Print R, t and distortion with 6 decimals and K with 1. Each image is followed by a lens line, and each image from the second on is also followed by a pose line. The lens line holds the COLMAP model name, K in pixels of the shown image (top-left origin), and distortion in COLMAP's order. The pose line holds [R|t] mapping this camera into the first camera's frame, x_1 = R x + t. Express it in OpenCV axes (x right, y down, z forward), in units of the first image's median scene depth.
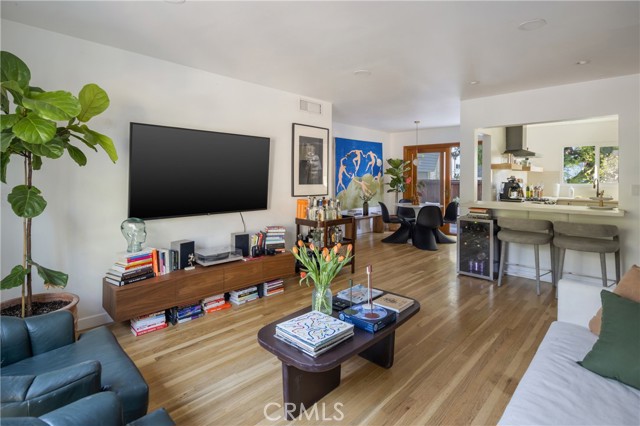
lens RADIAL K [[315.3, 0, 312.2], [0, 315.3, 177.2], [0, 0, 1]] dist [0.005441, -0.002302]
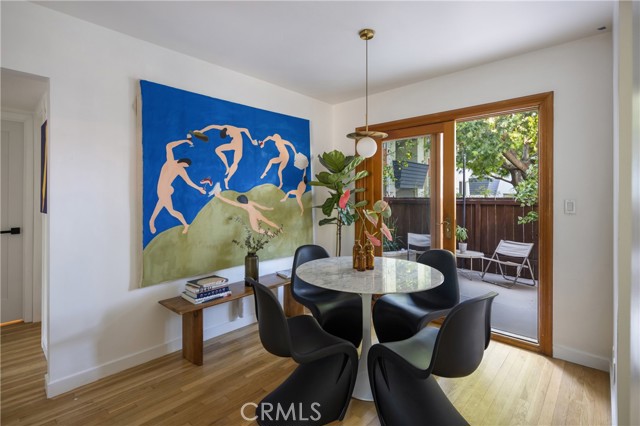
lens RADIAL K [[315.3, 0, 308.6], [0, 315.3, 199.3], [0, 0, 1]] dist [0.005441, -0.002302]
pose [[0.999790, -0.008106, 0.018812, 0.235467], [0.007924, 0.999921, 0.009739, 0.006030], [-0.018889, -0.009588, 0.999776, 0.588136]]
